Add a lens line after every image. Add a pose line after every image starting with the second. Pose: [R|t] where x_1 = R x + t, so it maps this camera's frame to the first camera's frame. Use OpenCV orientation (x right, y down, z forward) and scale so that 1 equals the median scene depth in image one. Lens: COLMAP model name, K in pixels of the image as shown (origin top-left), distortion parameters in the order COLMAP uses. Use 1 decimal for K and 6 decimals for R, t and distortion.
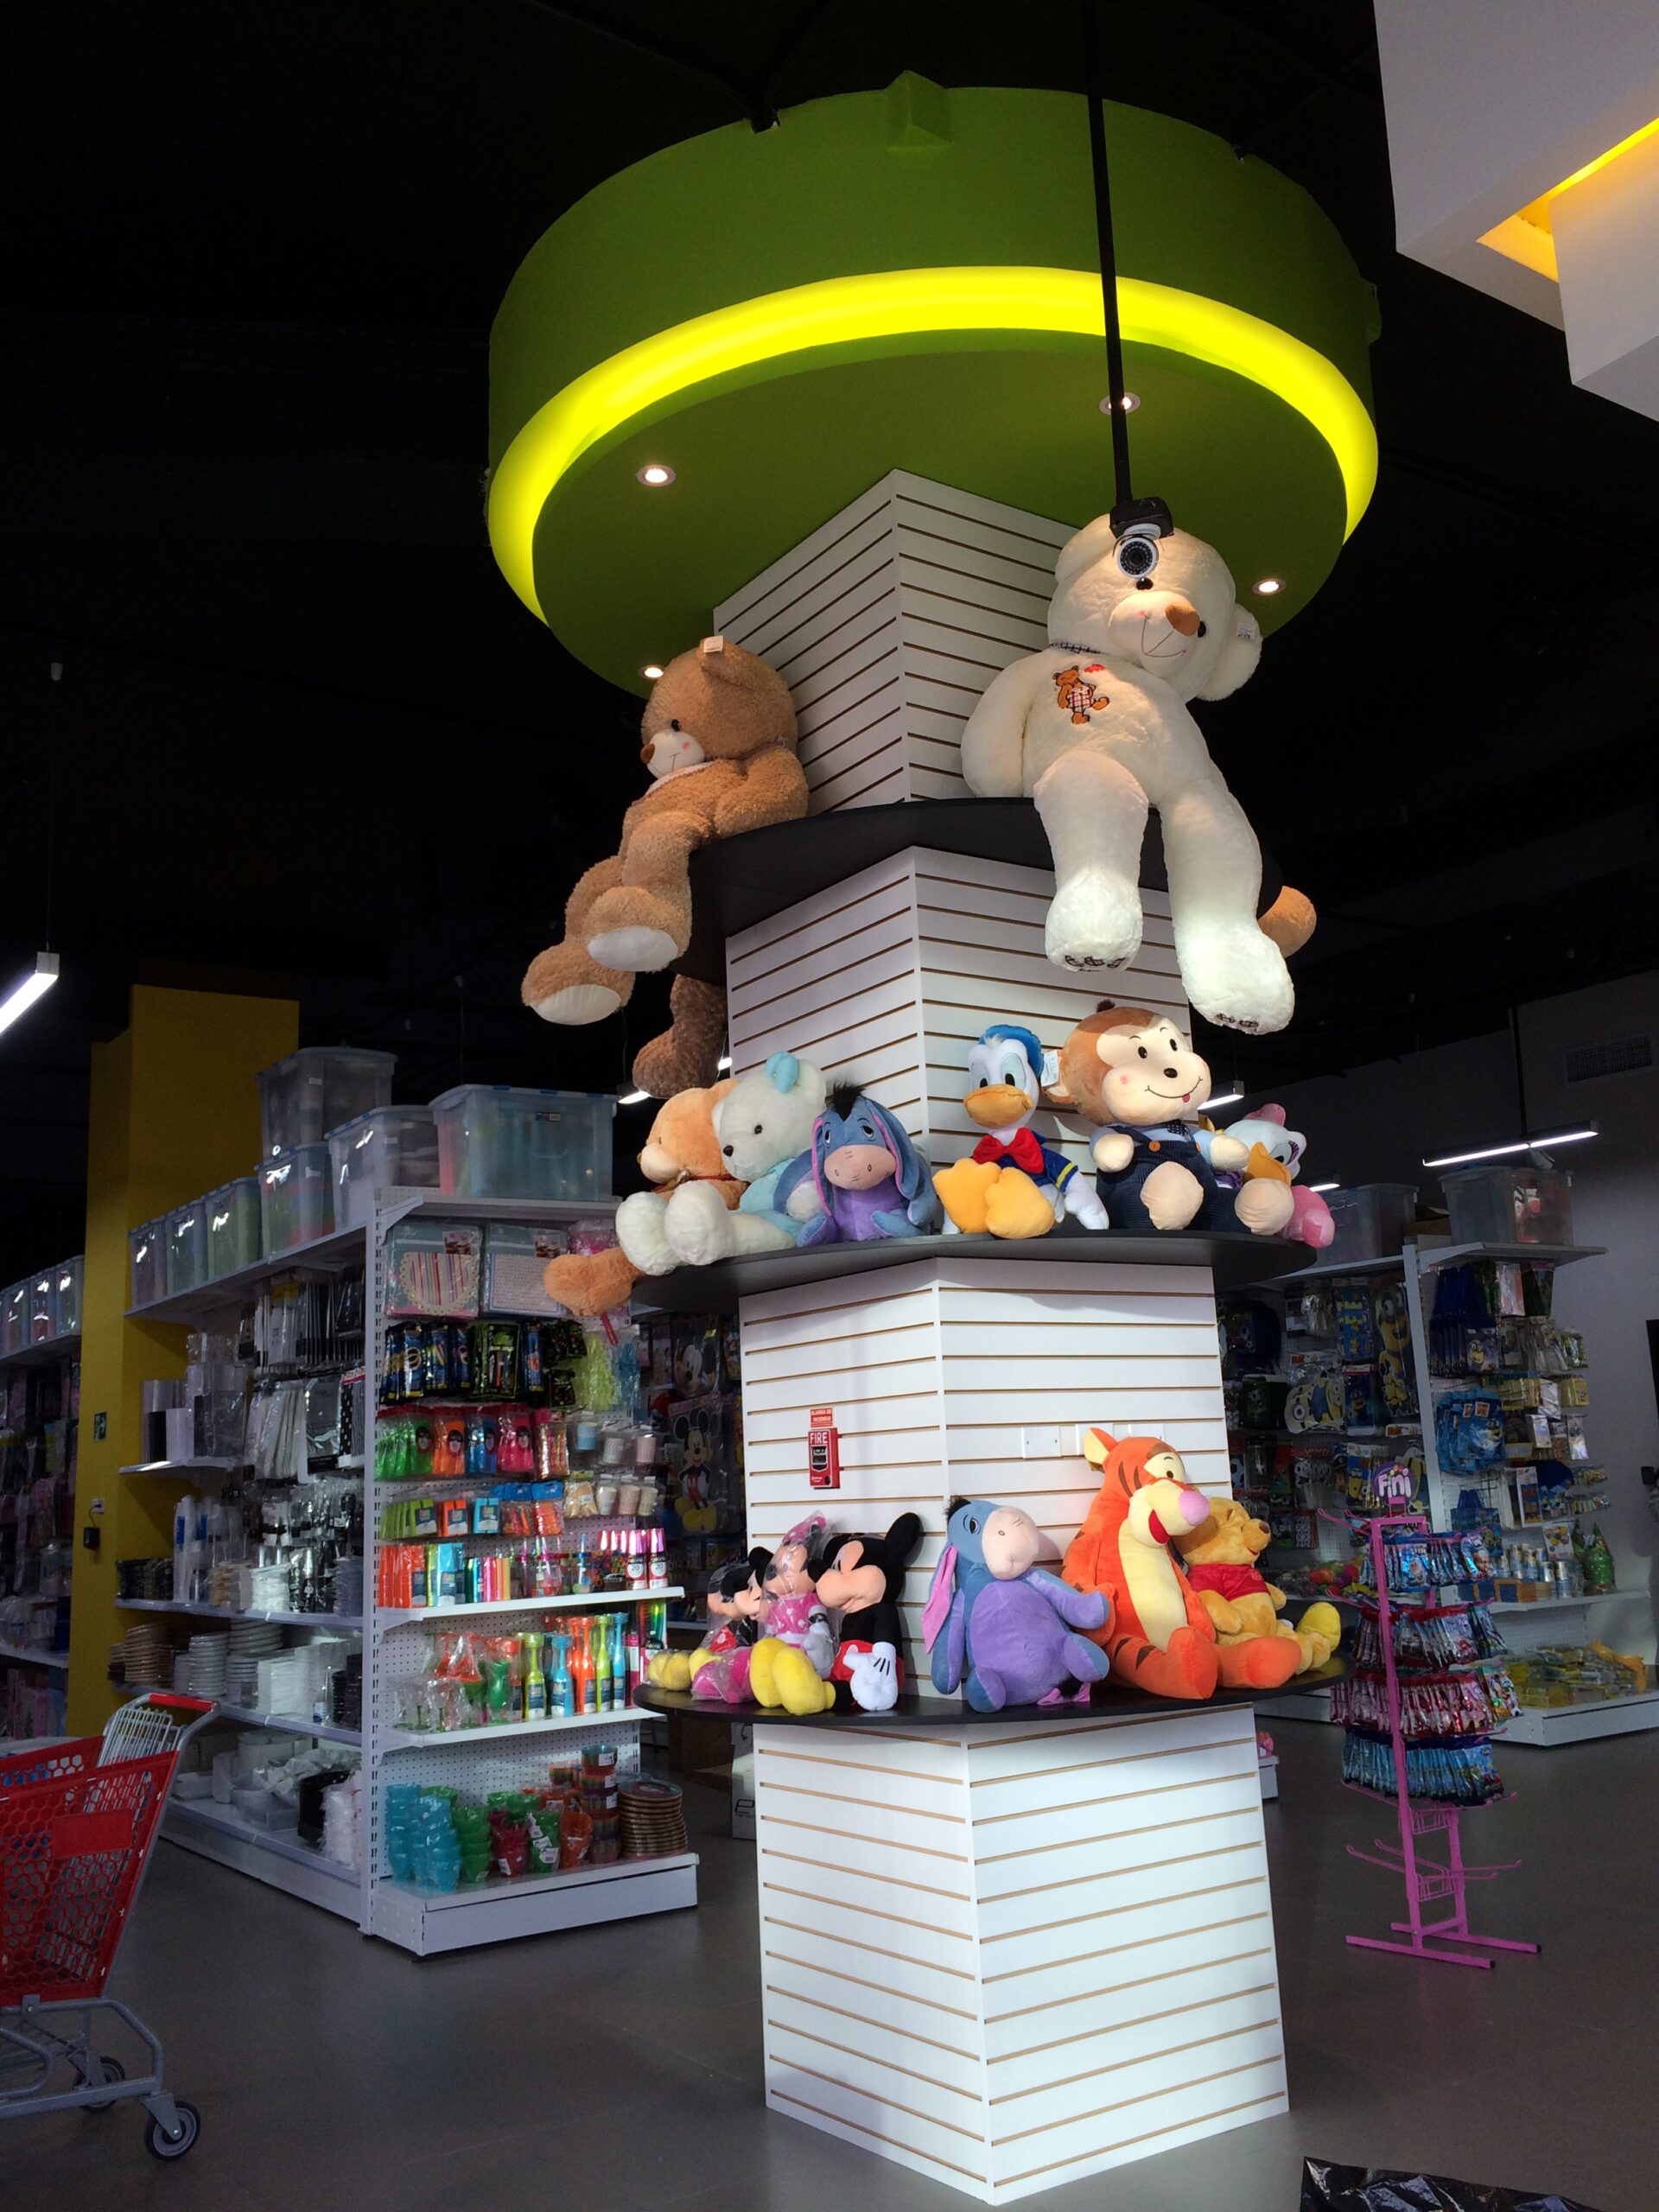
lens RADIAL K [[1886.8, 0, 835.6], [0, 1886.8, 1109.2], [0, 0, 1]] dist [0.058360, -0.090892]
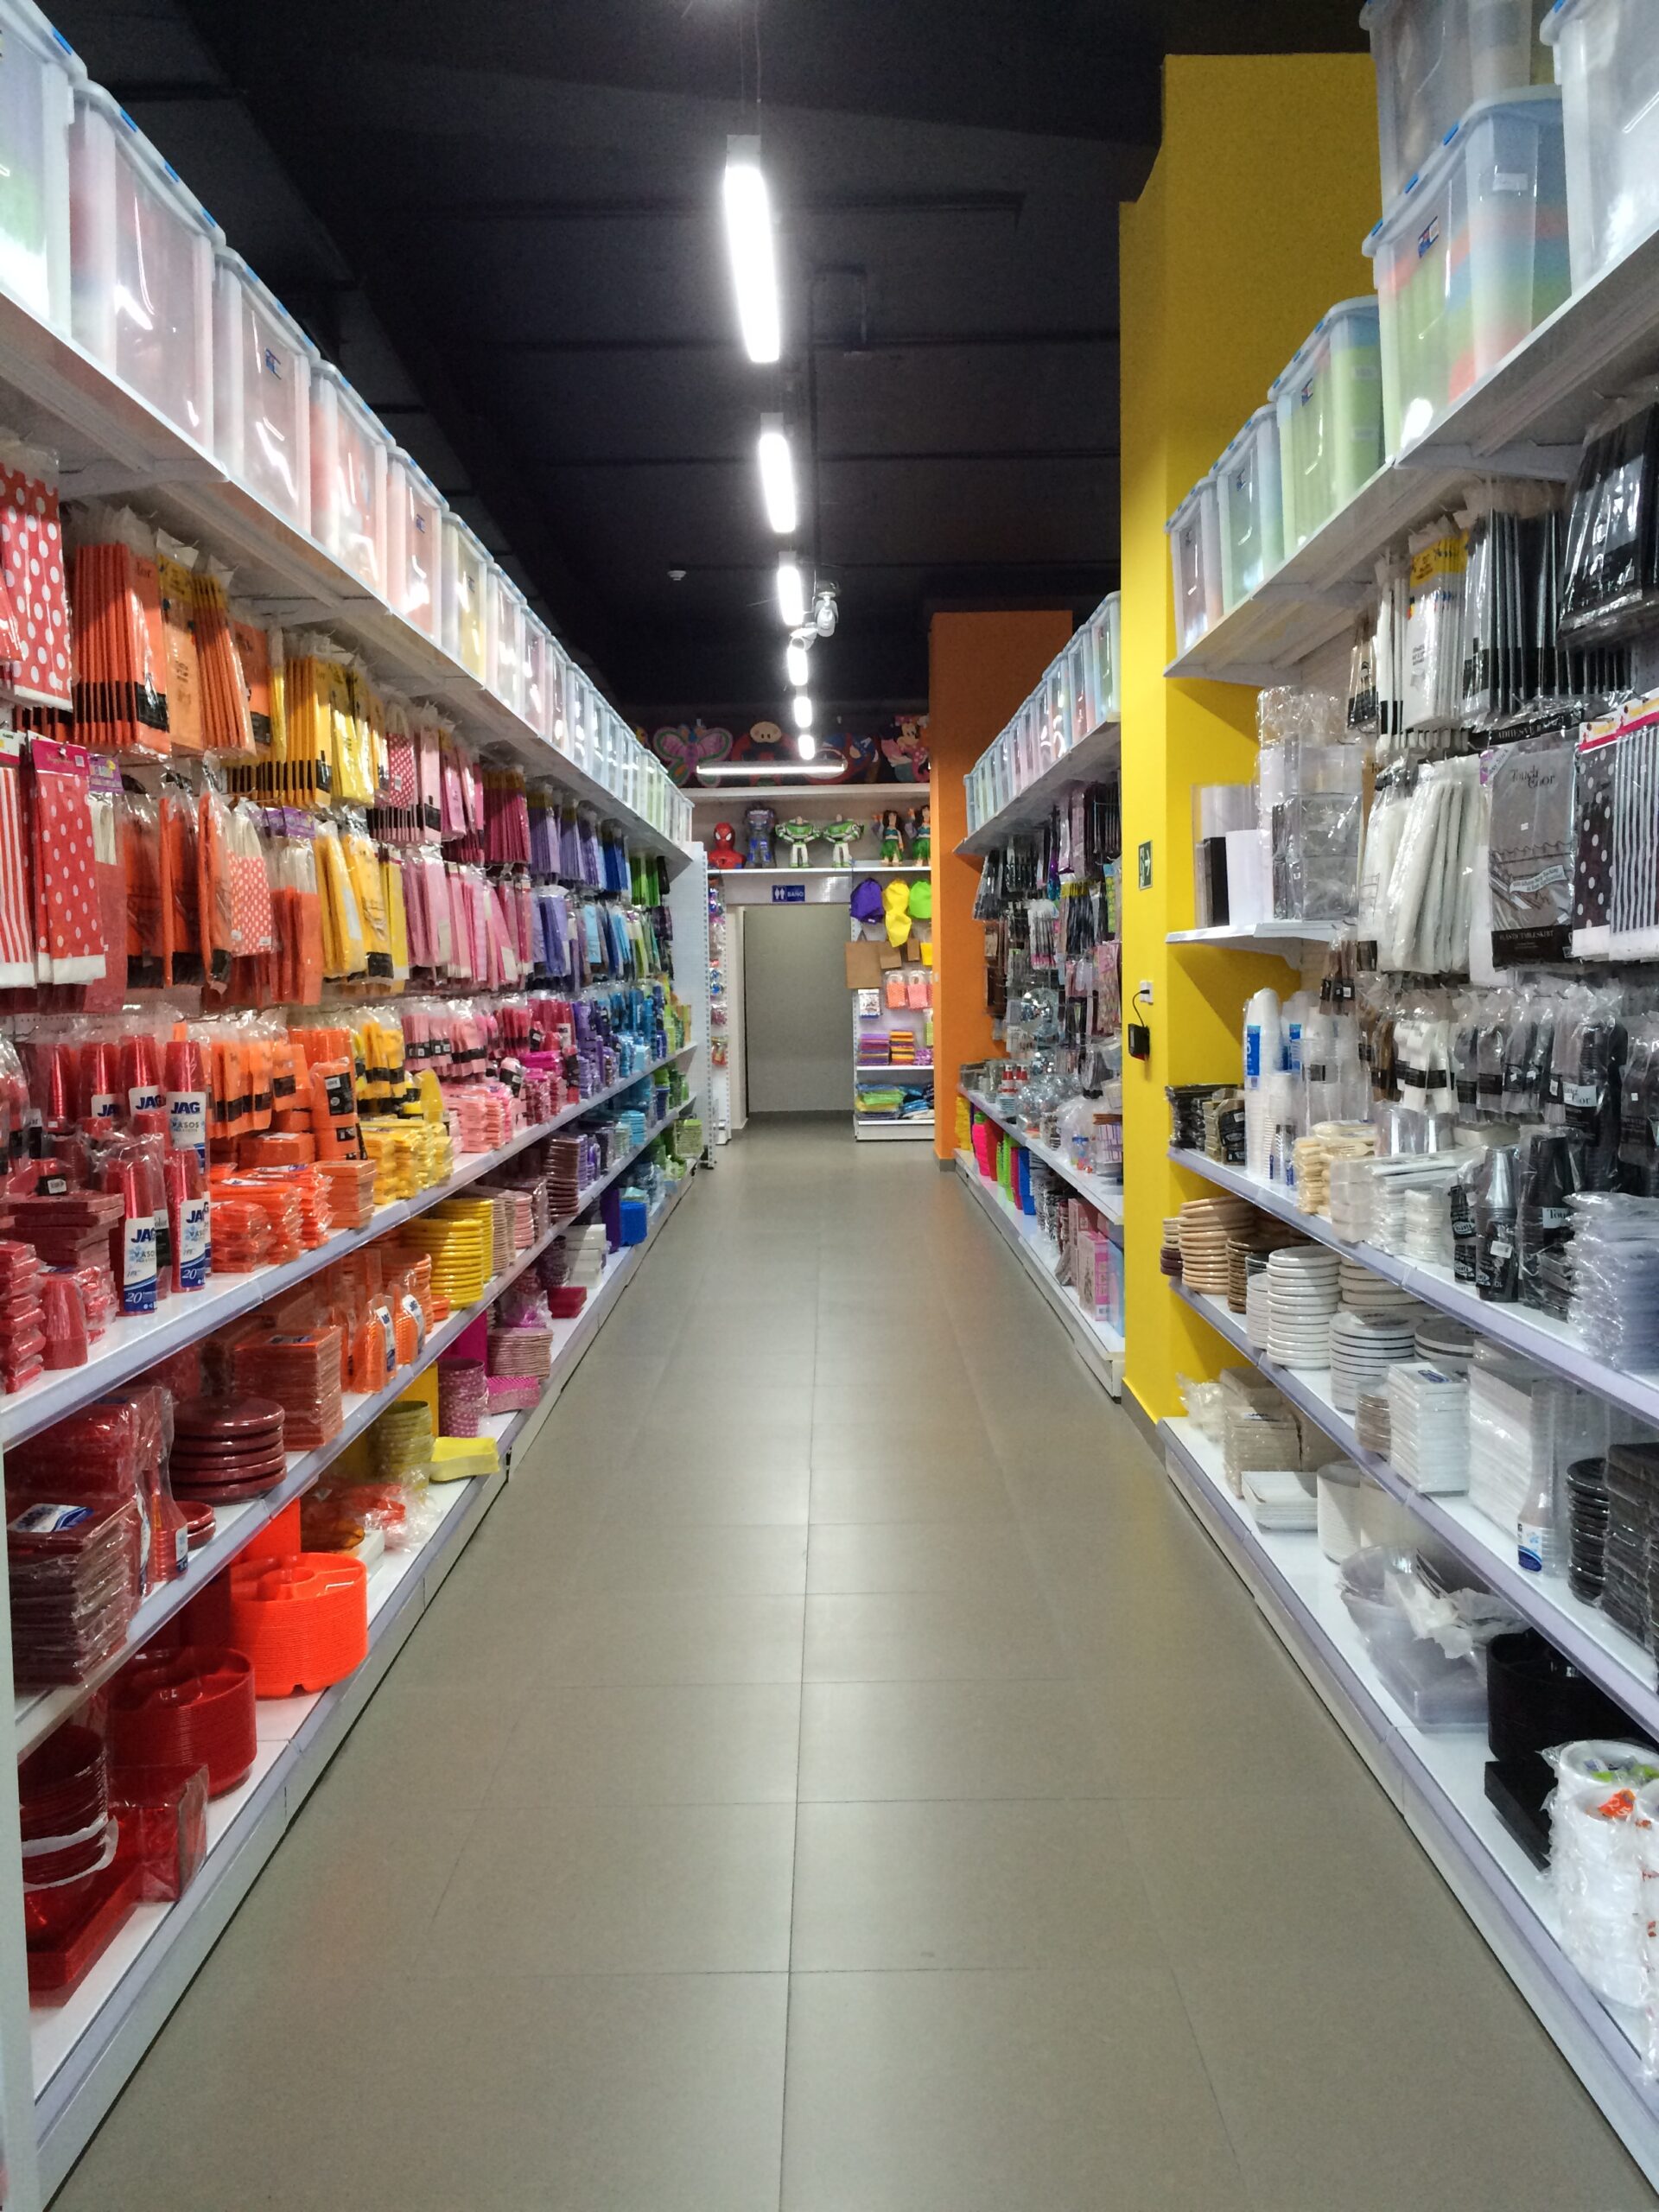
lens RADIAL K [[1886.8, 0, 837.5], [0, 1886.8, 1107.0], [0, 0, 1]] dist [0.058360, -0.090892]
pose [[0.830048, 0.067532, -0.553588, -0.143909], [0.092169, 0.962380, 0.255598, 0.088187], [0.550023, -0.263182, 0.792597, 0.507198]]
